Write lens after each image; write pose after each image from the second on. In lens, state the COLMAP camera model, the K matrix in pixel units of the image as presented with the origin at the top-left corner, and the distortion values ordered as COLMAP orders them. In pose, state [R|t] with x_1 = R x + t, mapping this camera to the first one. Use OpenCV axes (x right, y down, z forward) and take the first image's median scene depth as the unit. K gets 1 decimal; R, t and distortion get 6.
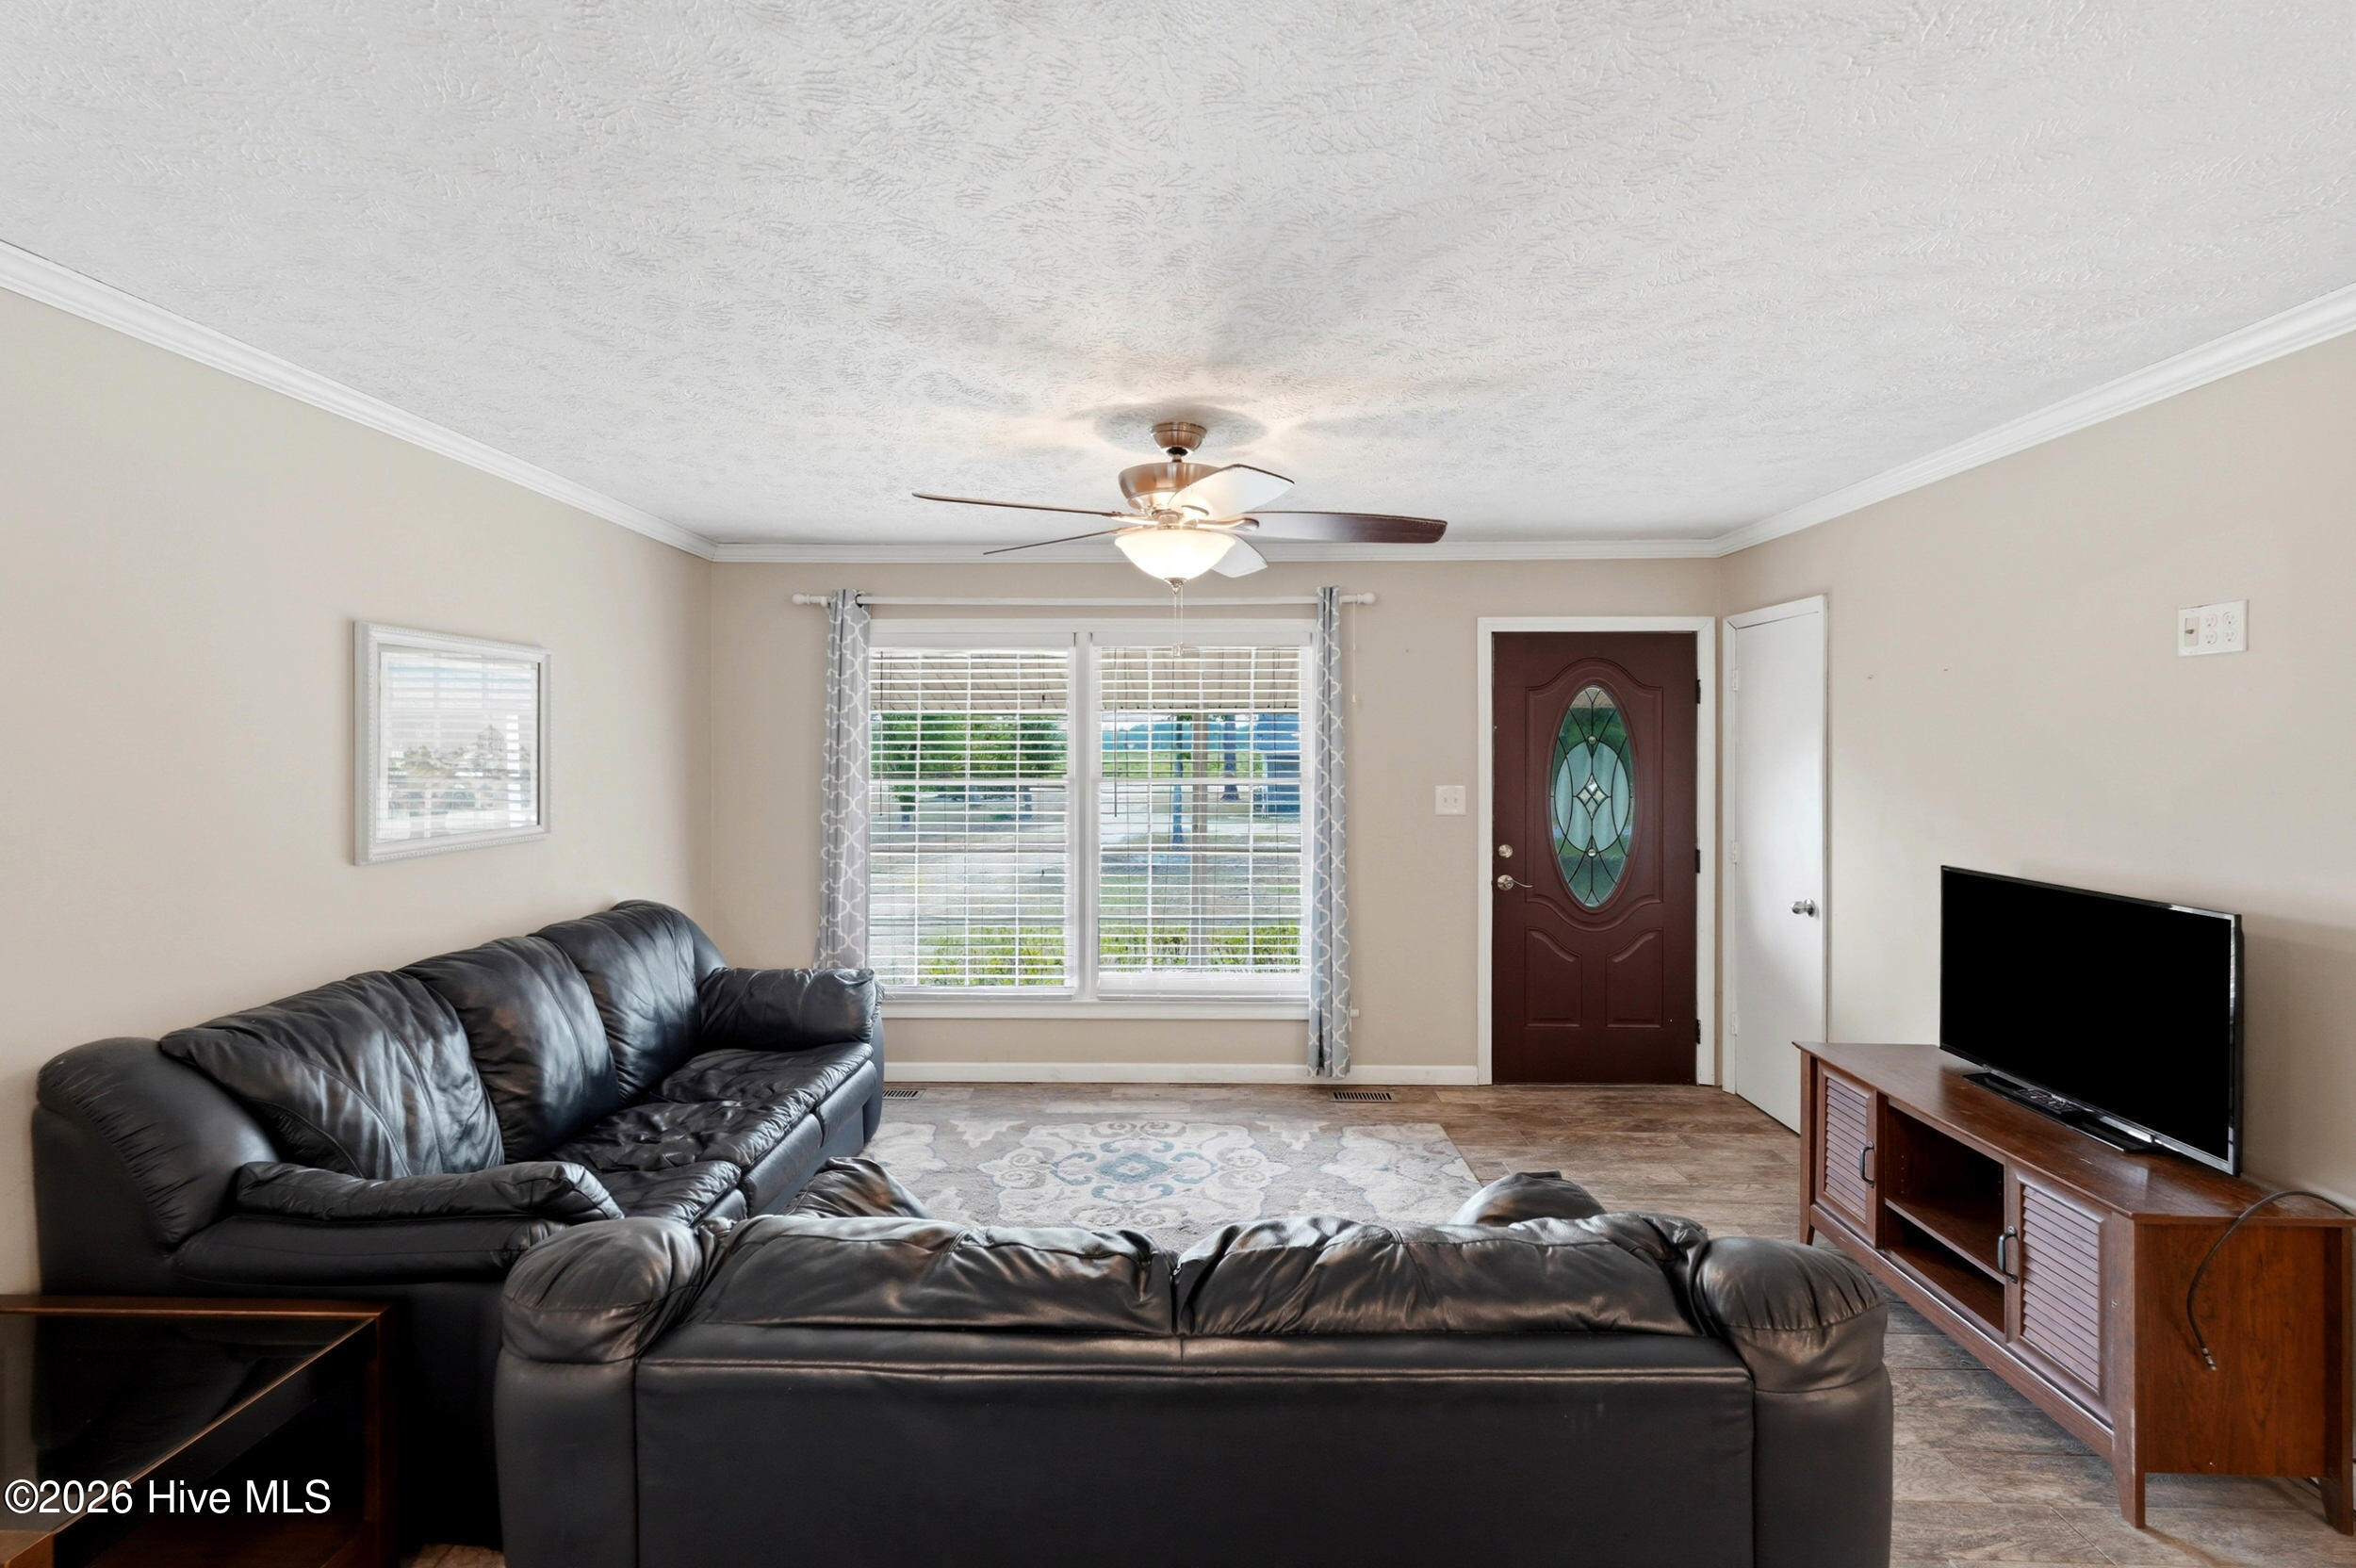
lens RADIAL K [[1074.8, 0, 1173.6], [0, 1074.8, 749.1], [0, 0, 1]] dist [0.001430, -0.000041]
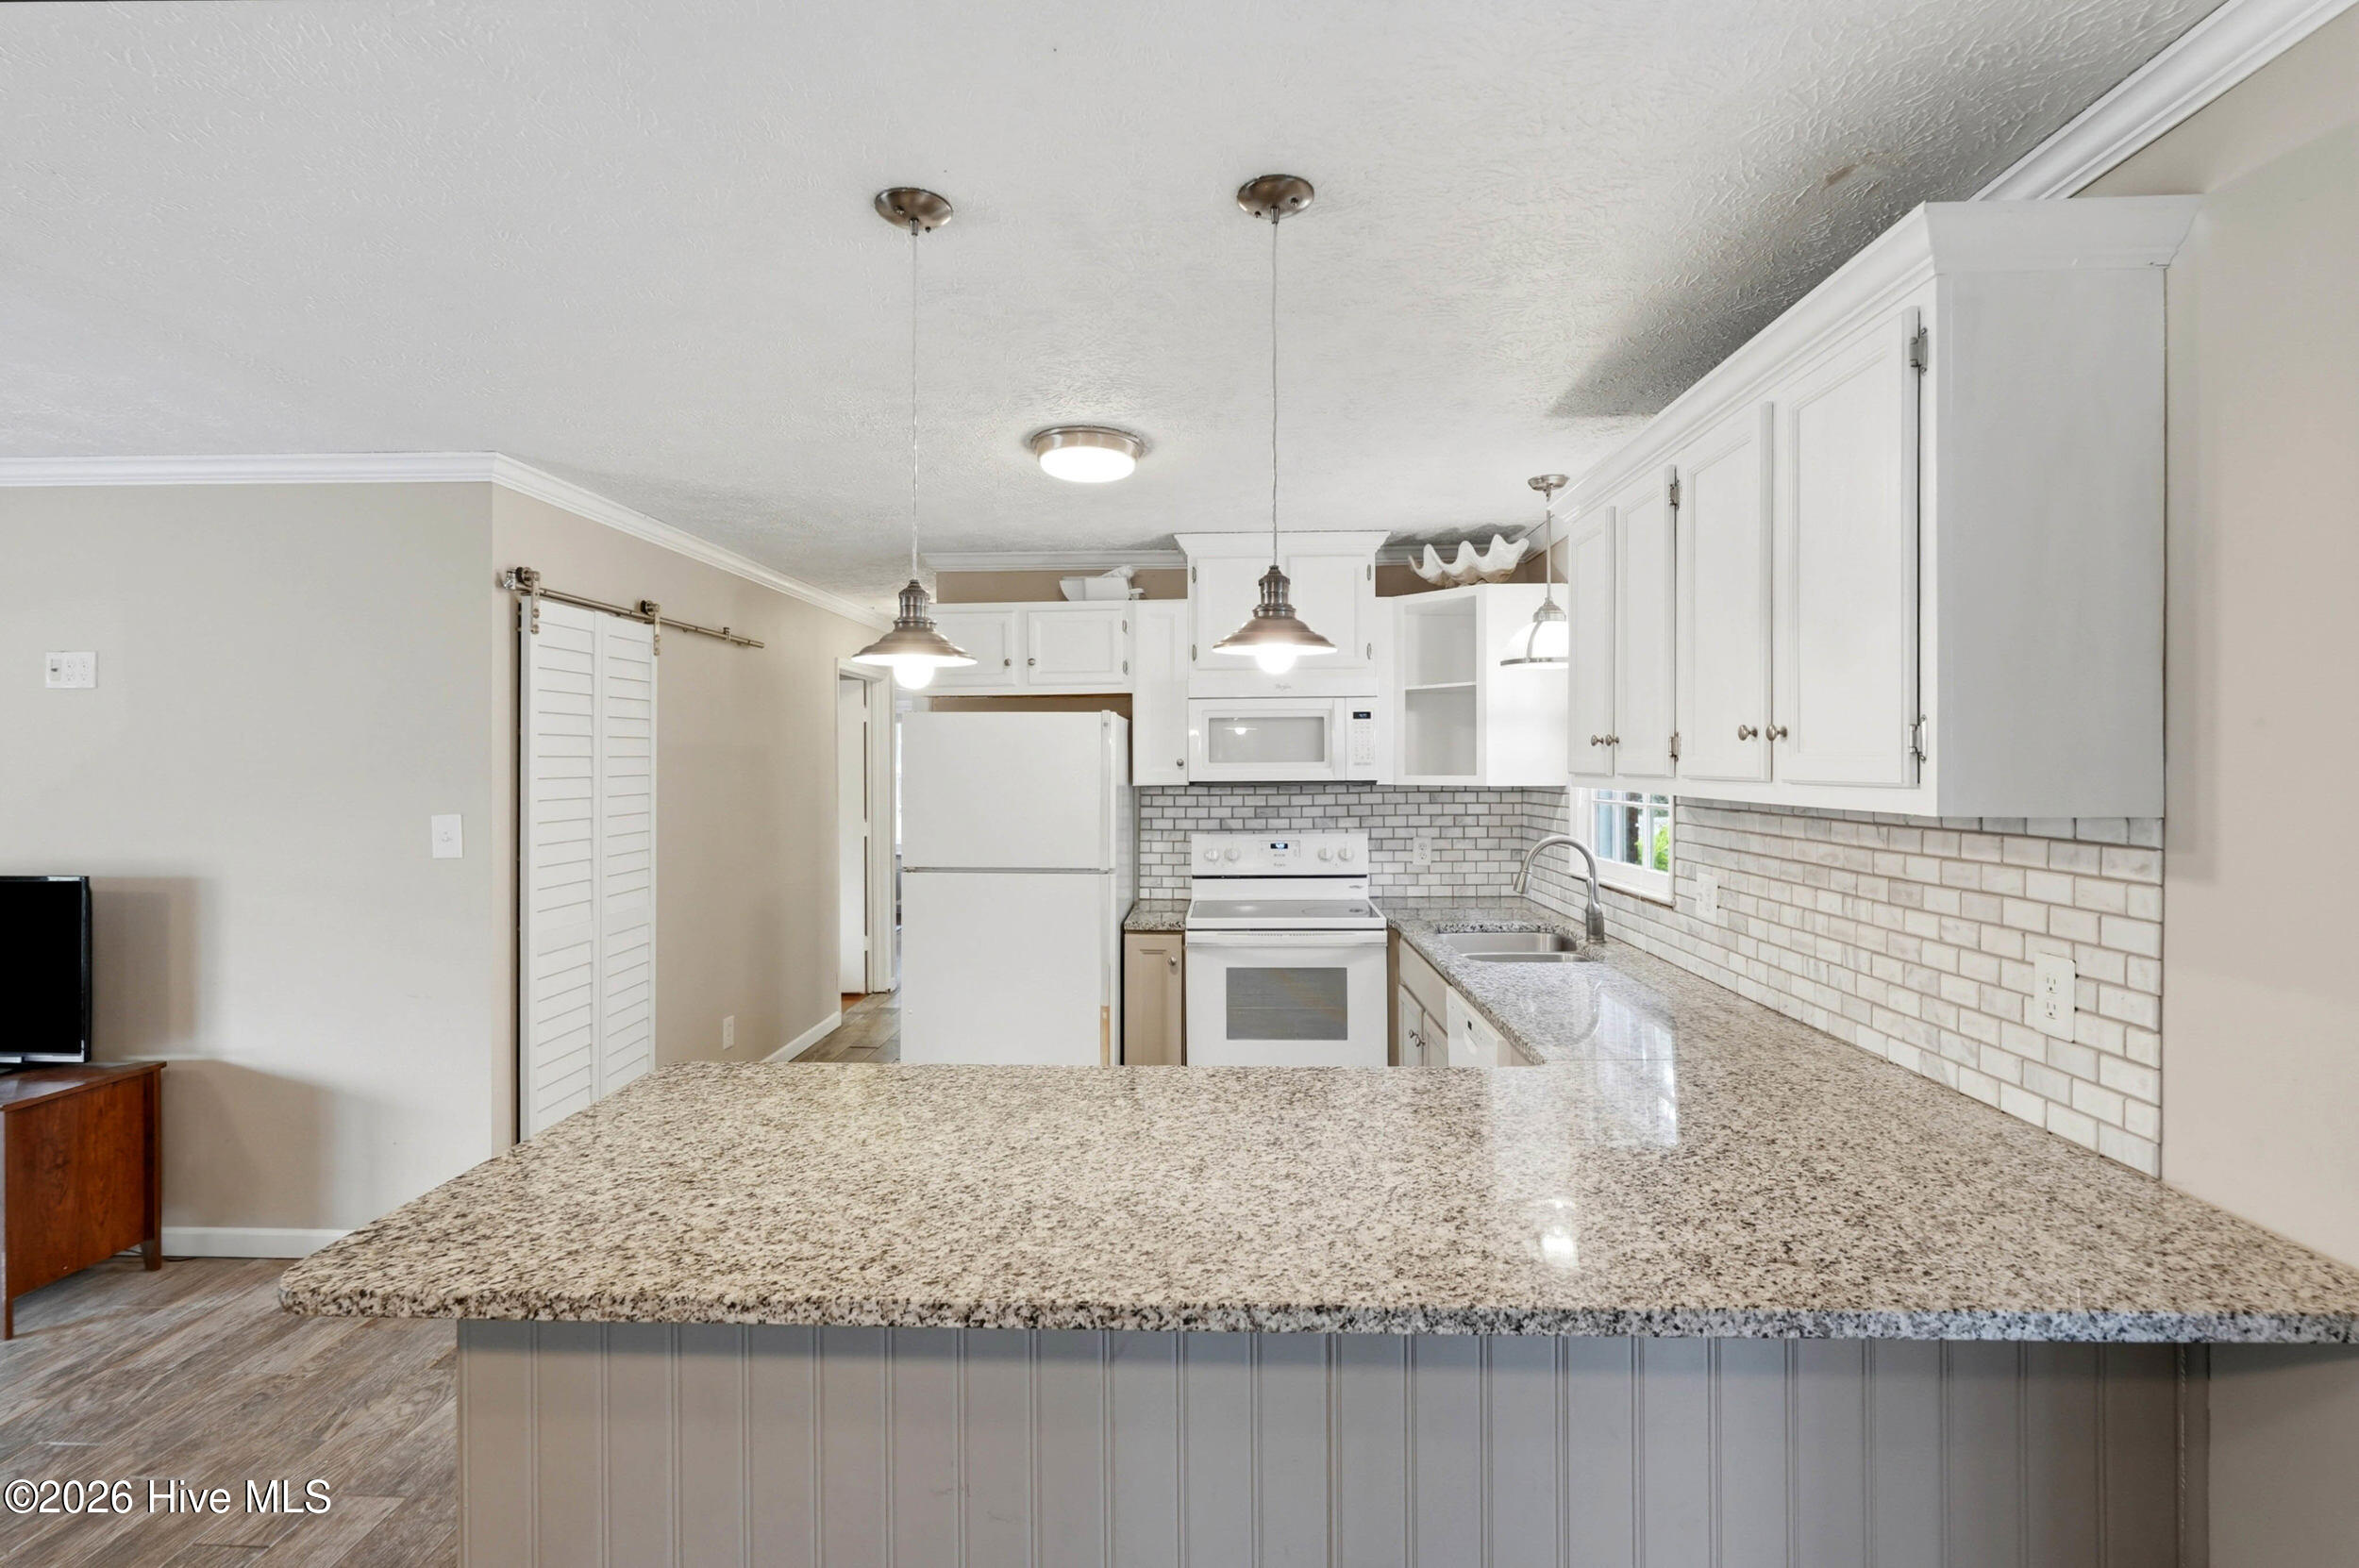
lens RADIAL K [[1076.2, 0, 1169.3], [0, 1076.2, 764.8], [0, 0, 1]] dist [0.001430, -0.000041]
pose [[0.030034, -0.001831, 0.999547, -0.195436], [0.001596, 0.999997, 0.001784, 0.003663], [-0.999548, 0.001542, 0.030037, -0.237514]]
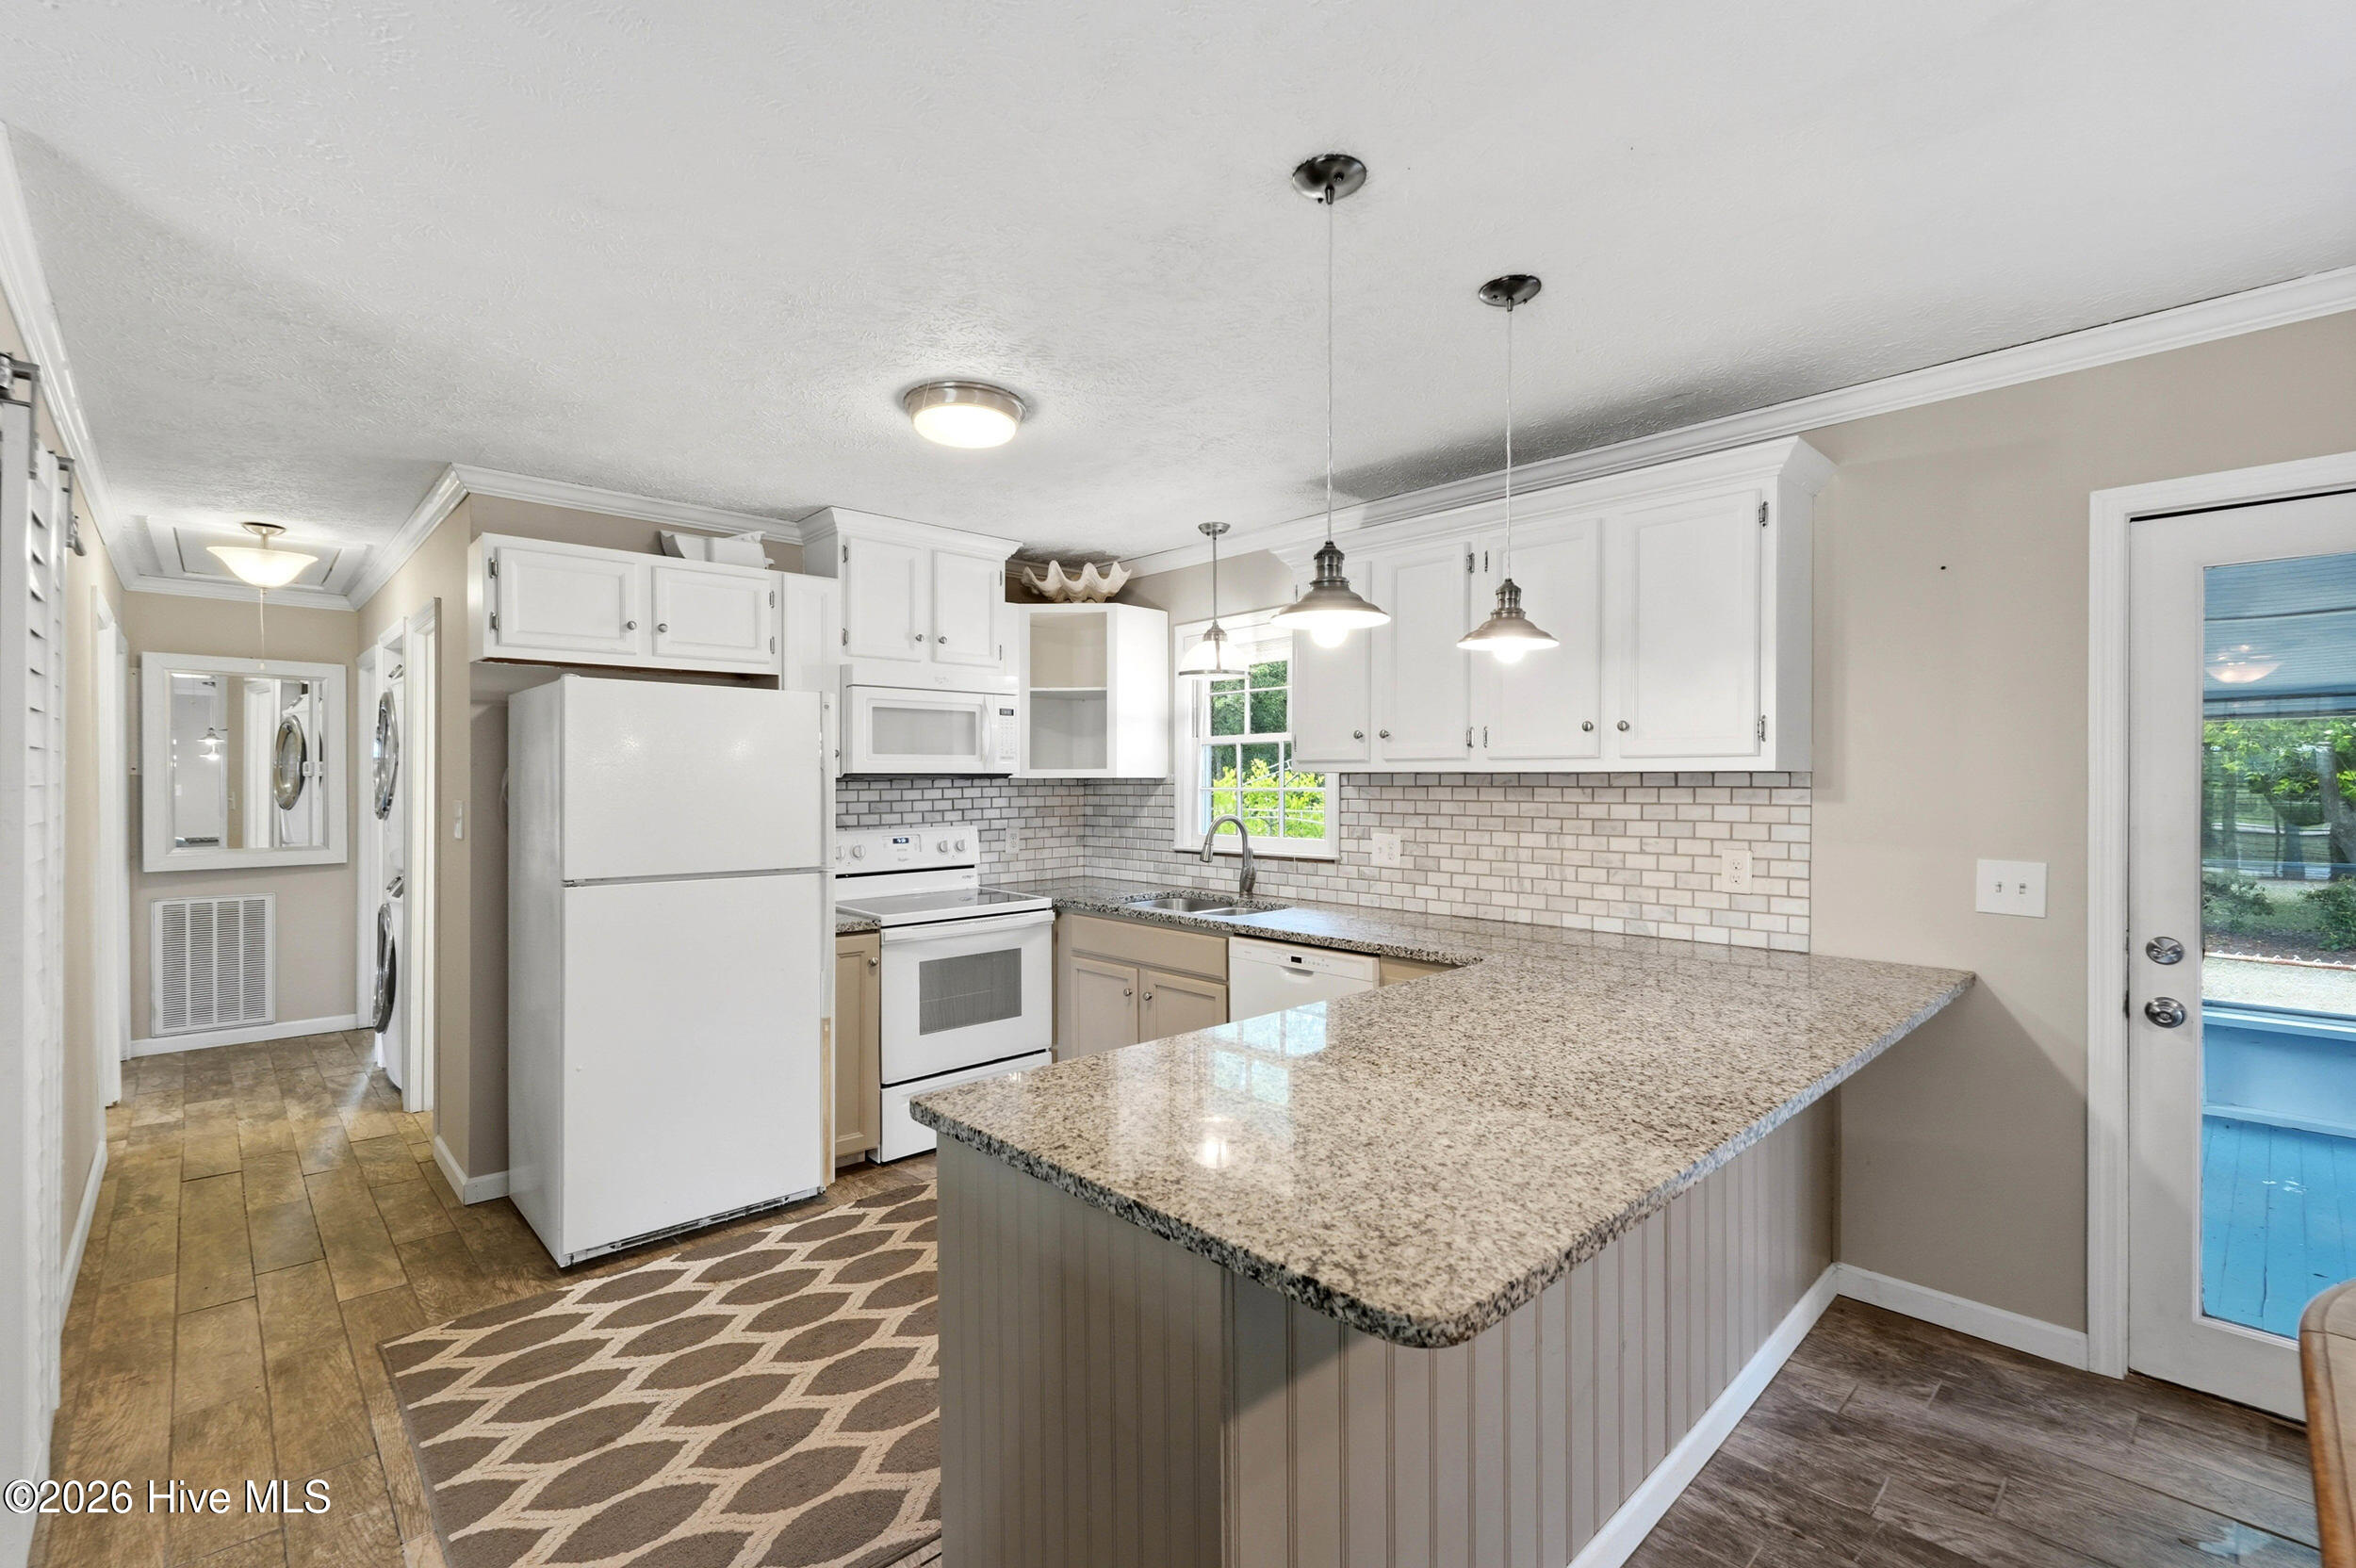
lens RADIAL K [[1034.4, 0, 1163.7], [0, 1034.4, 788.7], [0, 0, 1]] dist [-0.000714, 0.000800]
pose [[-0.693648, -0.005924, 0.720289, -0.027309], [-0.001146, 0.999974, 0.007120, 0.028704], [-0.720313, 0.004113, -0.693637, 0.220496]]
